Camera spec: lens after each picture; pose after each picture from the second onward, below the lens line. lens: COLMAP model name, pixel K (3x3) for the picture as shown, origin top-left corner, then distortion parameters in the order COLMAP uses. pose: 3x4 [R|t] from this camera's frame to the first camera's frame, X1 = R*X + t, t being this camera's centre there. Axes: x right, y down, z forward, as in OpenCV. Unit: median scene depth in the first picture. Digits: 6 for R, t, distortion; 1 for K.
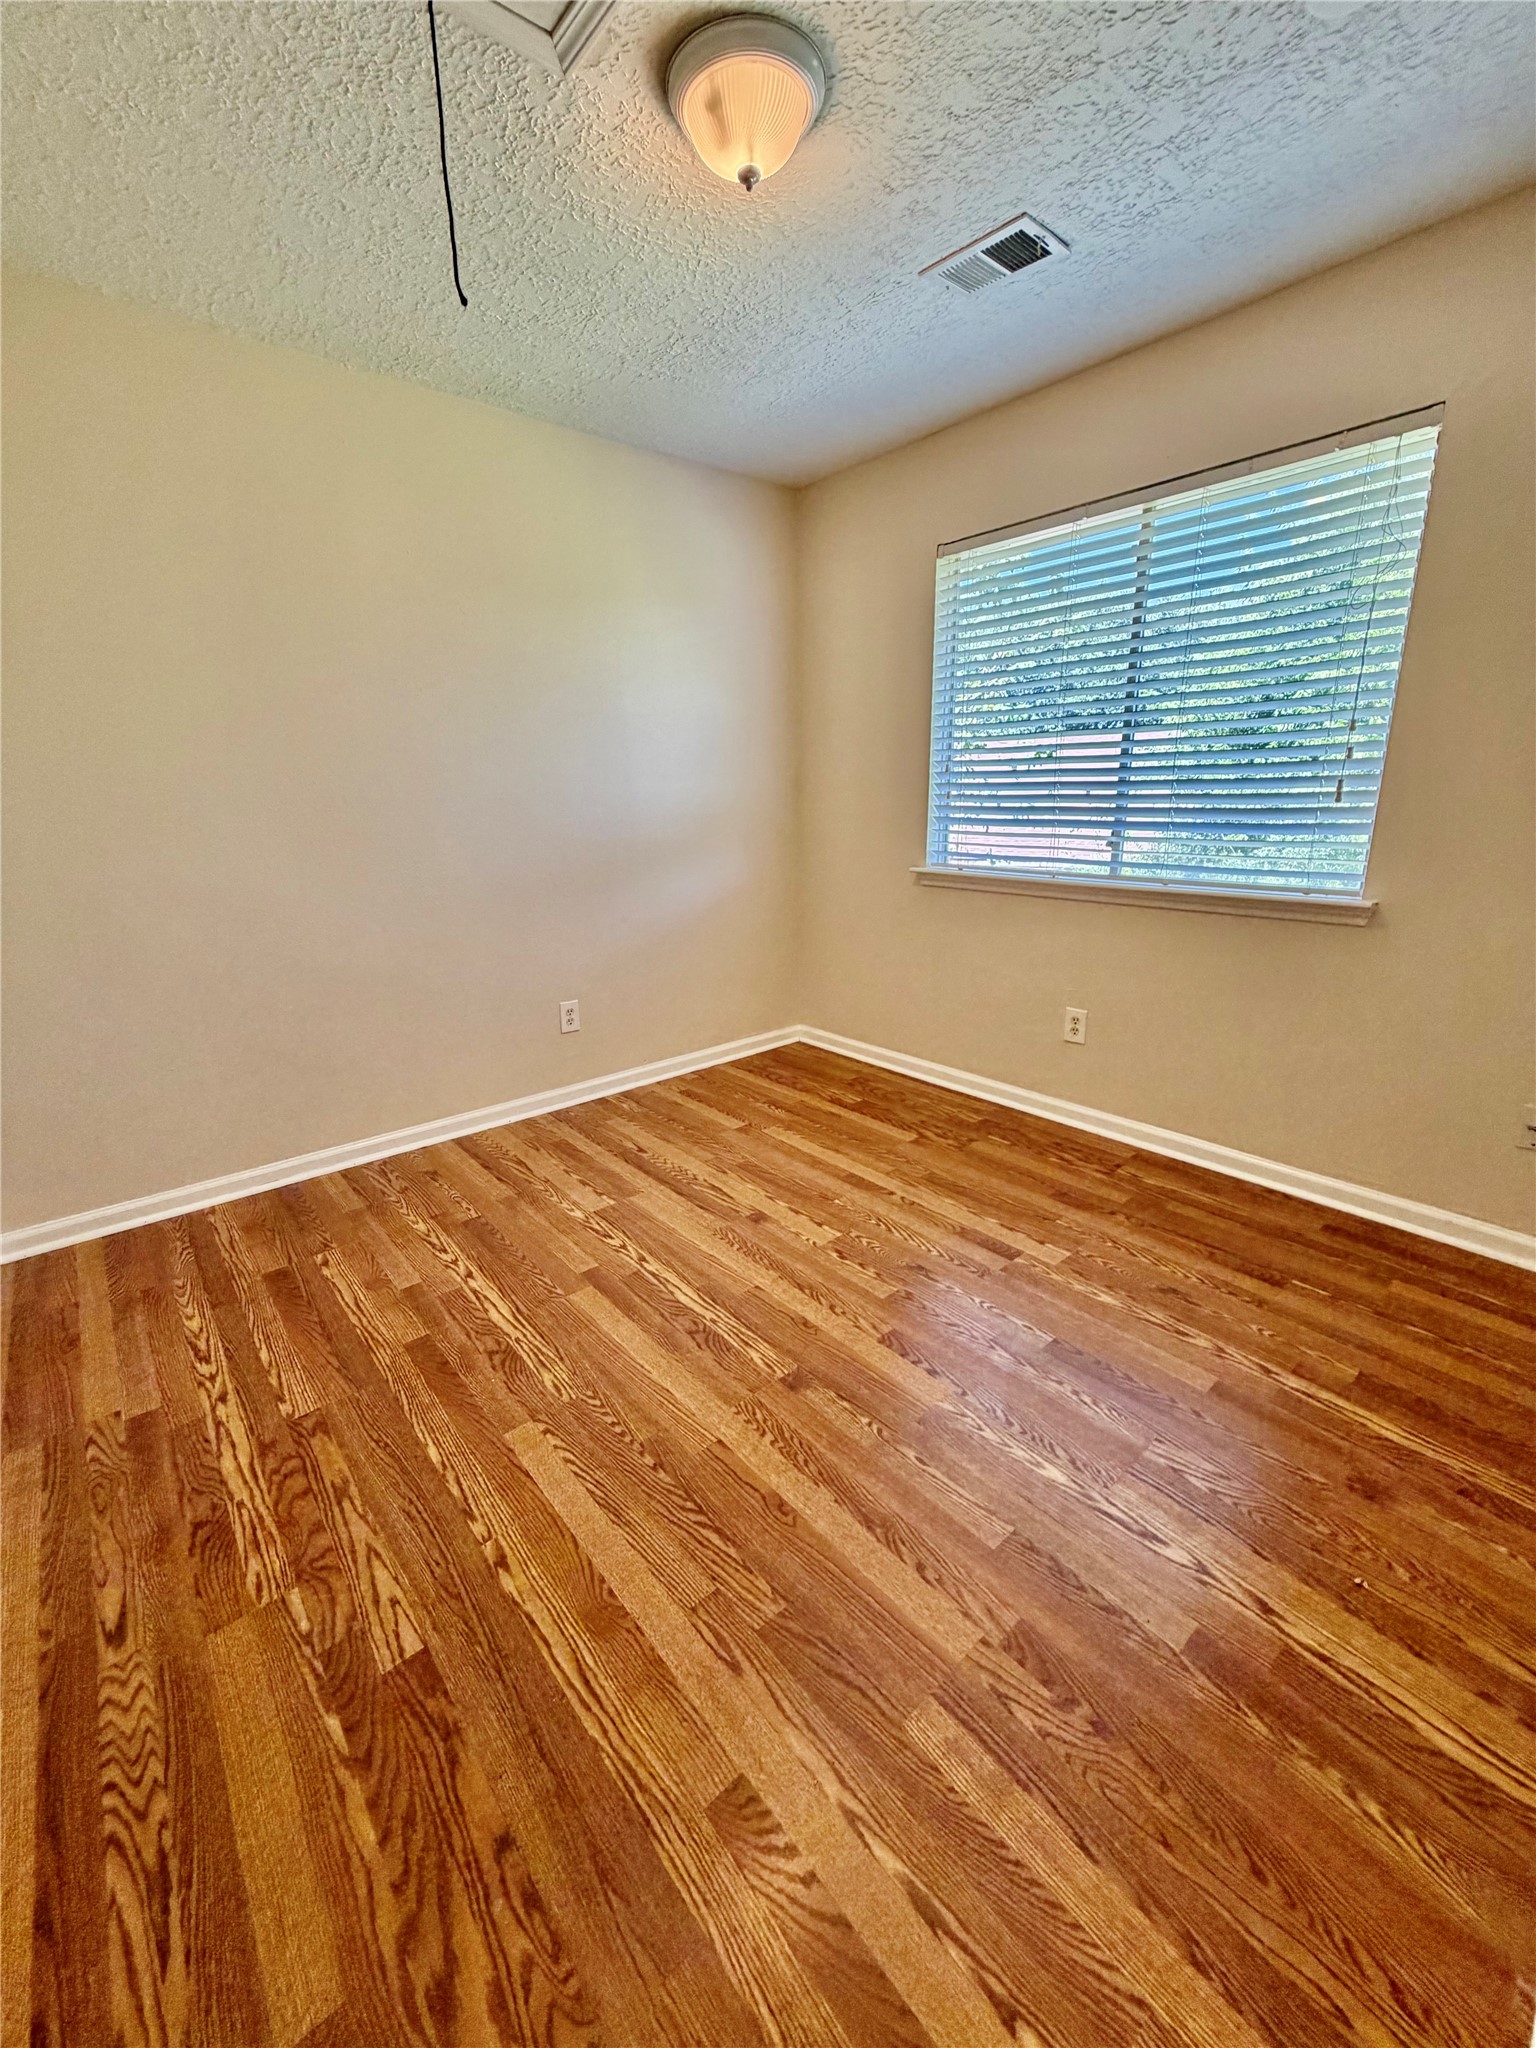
lens RADIAL K [[818.1, 0, 771.3], [0, 818.1, 1014.2], [0, 0, 1]] dist [-0.001630, 0.000956]
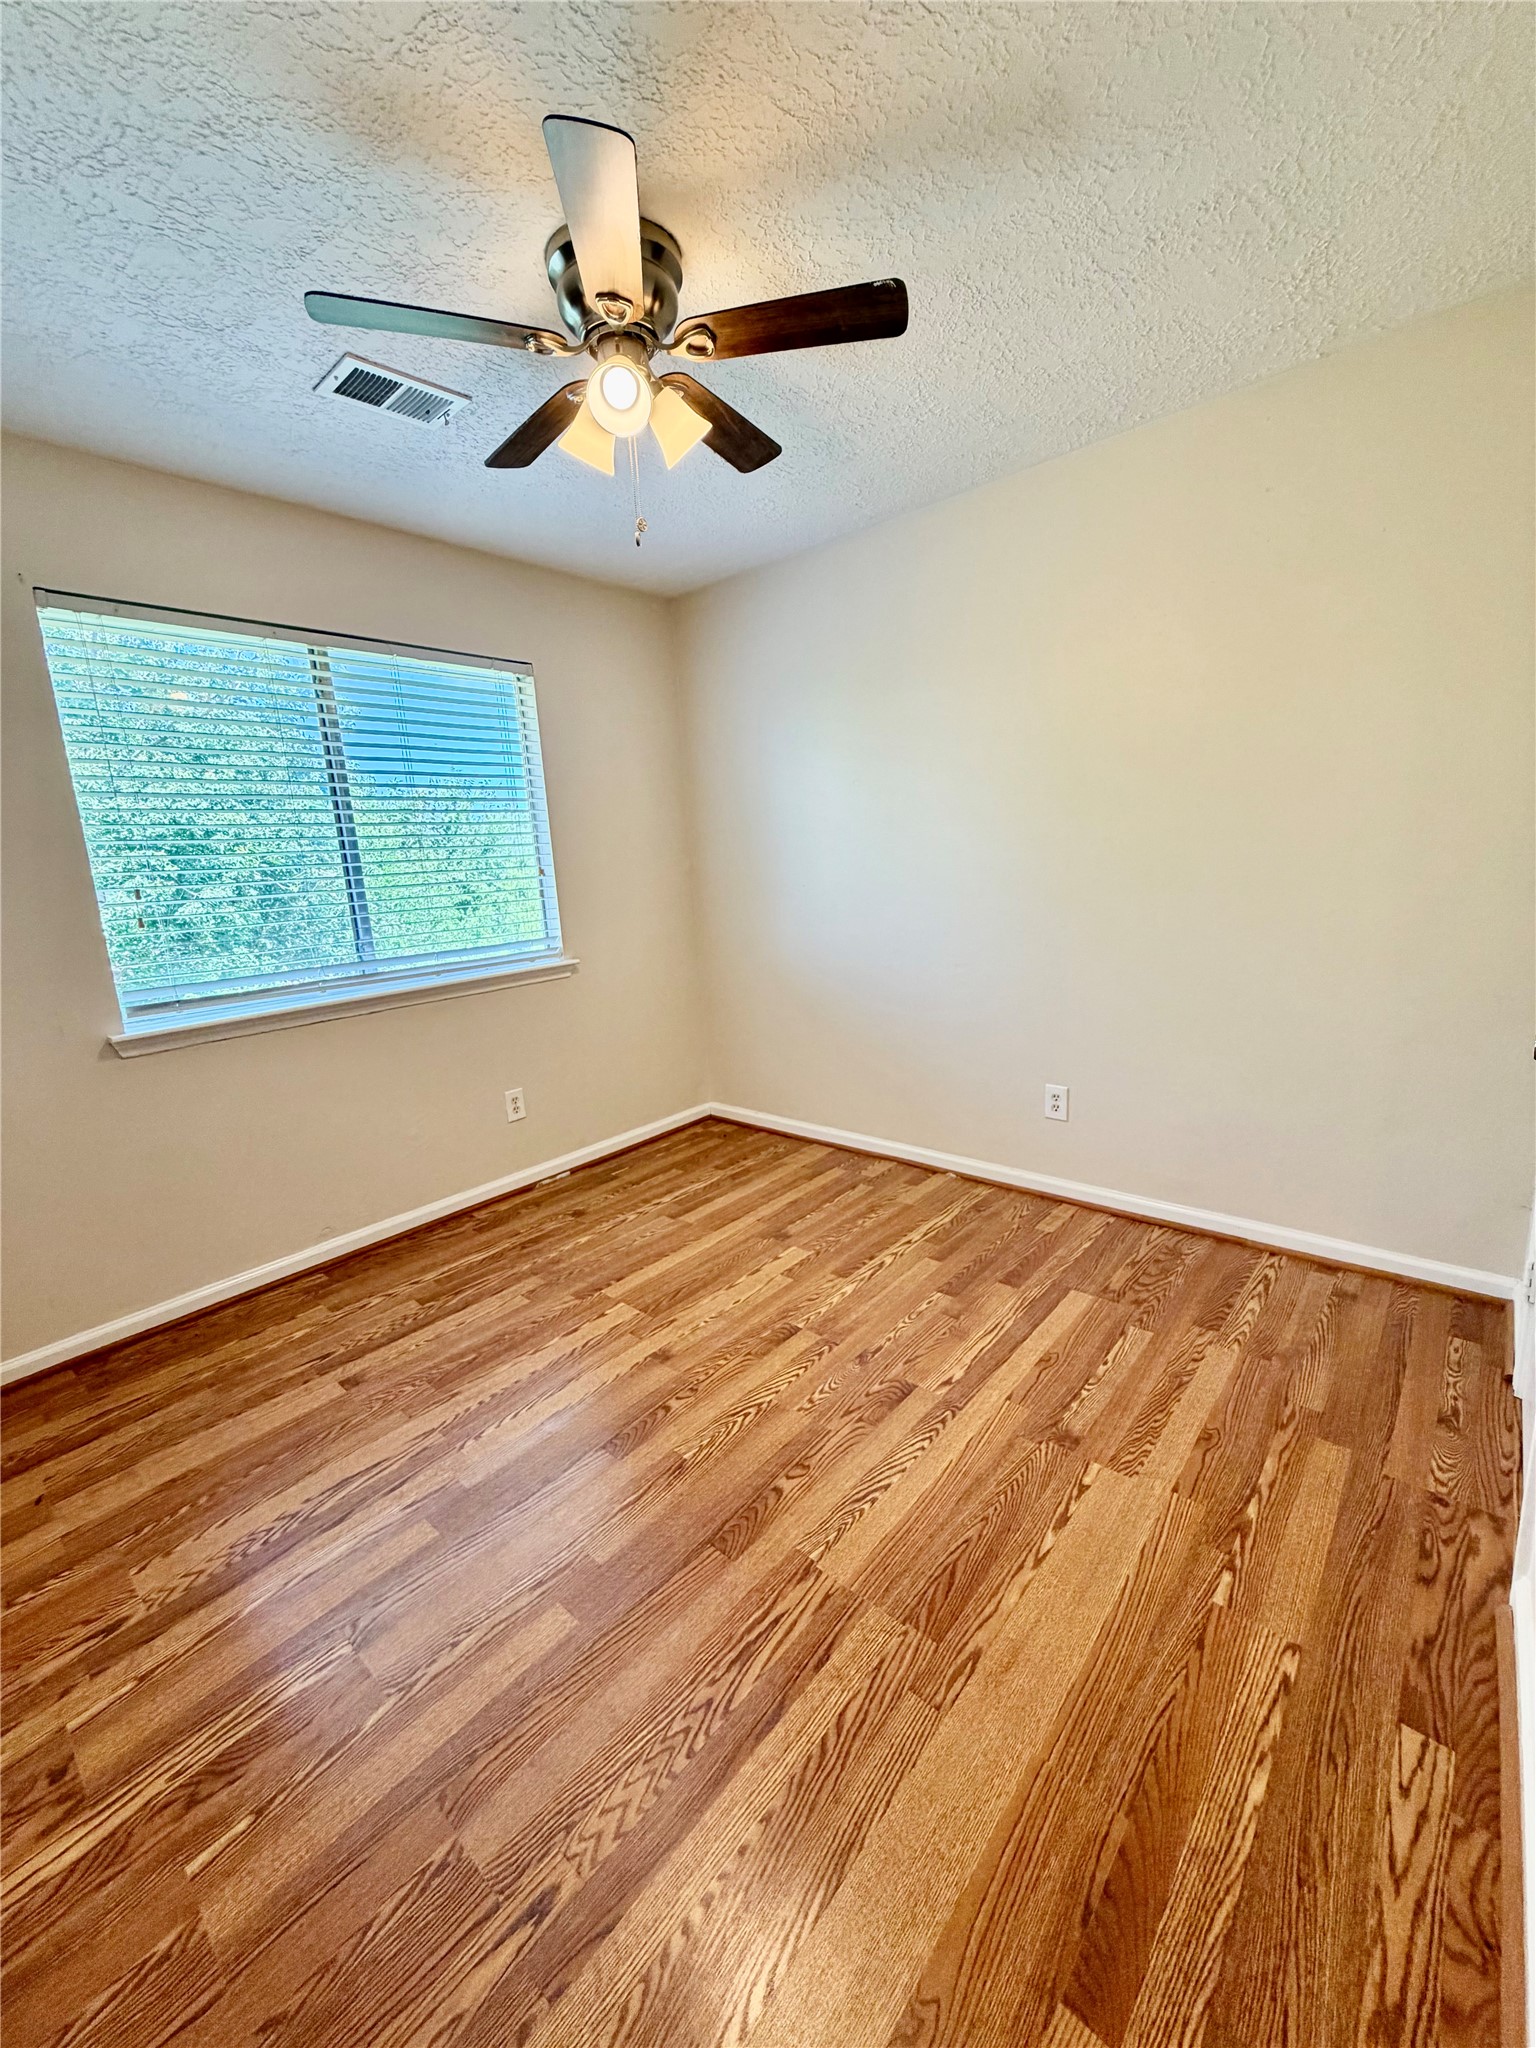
lens RADIAL K [[818.1, 0, 771.3], [0, 818.1, 1014.2], [0, 0, 1]] dist [-0.001630, 0.000956]
pose [[-0.145763, -0.133931, 0.980212, -1.547102], [0.348056, 0.920511, 0.177531, -0.336492], [-0.926073, 0.367046, -0.087561, 1.493619]]
